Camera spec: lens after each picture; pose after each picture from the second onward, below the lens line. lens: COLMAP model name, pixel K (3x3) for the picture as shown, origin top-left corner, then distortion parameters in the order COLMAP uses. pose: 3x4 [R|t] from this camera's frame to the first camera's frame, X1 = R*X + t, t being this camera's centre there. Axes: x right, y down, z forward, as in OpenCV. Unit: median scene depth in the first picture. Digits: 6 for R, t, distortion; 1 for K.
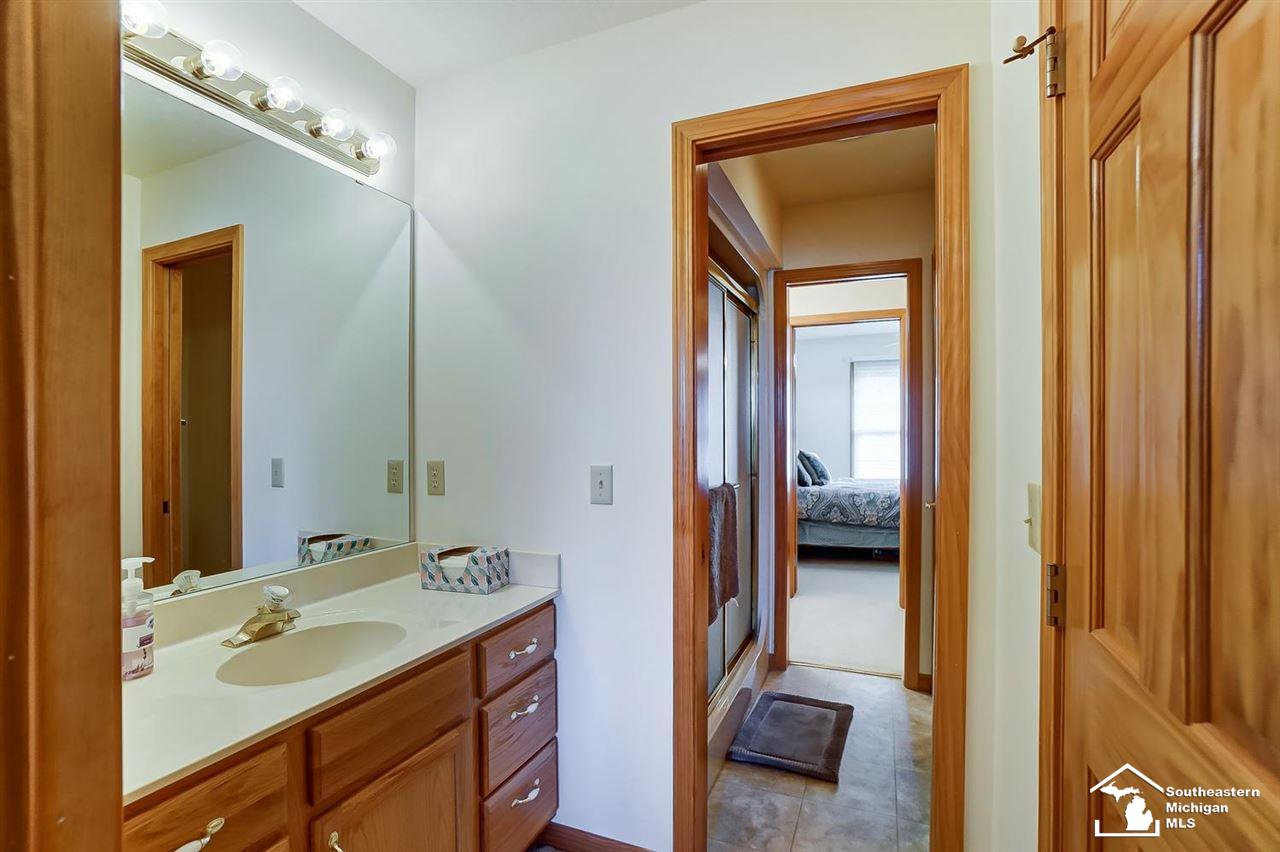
lens RADIAL K [[564.8, 0, 632.4], [0, 564.8, 431.3], [0, 0, 1]] dist [-0.071043, 0.022857]
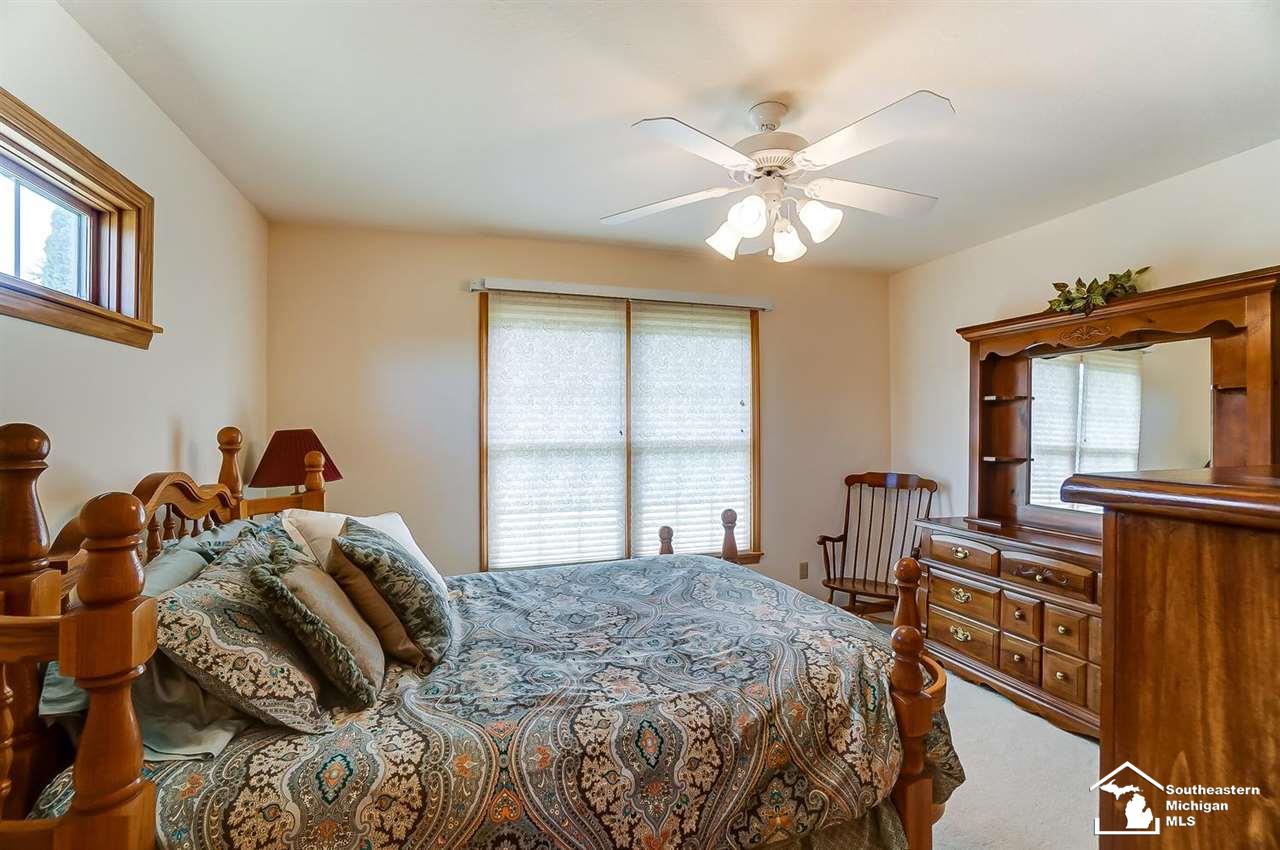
lens RADIAL K [[564.8, 0, 632.4], [0, 564.8, 430.3], [0, 0, 1]] dist [-0.071043, 0.022857]
pose [[0.758765, 0.000695, 0.651365, 0.518622], [0.001841, 0.999993, -0.003212, -0.029682], [-0.651362, 0.003636, 0.758758, 1.577402]]
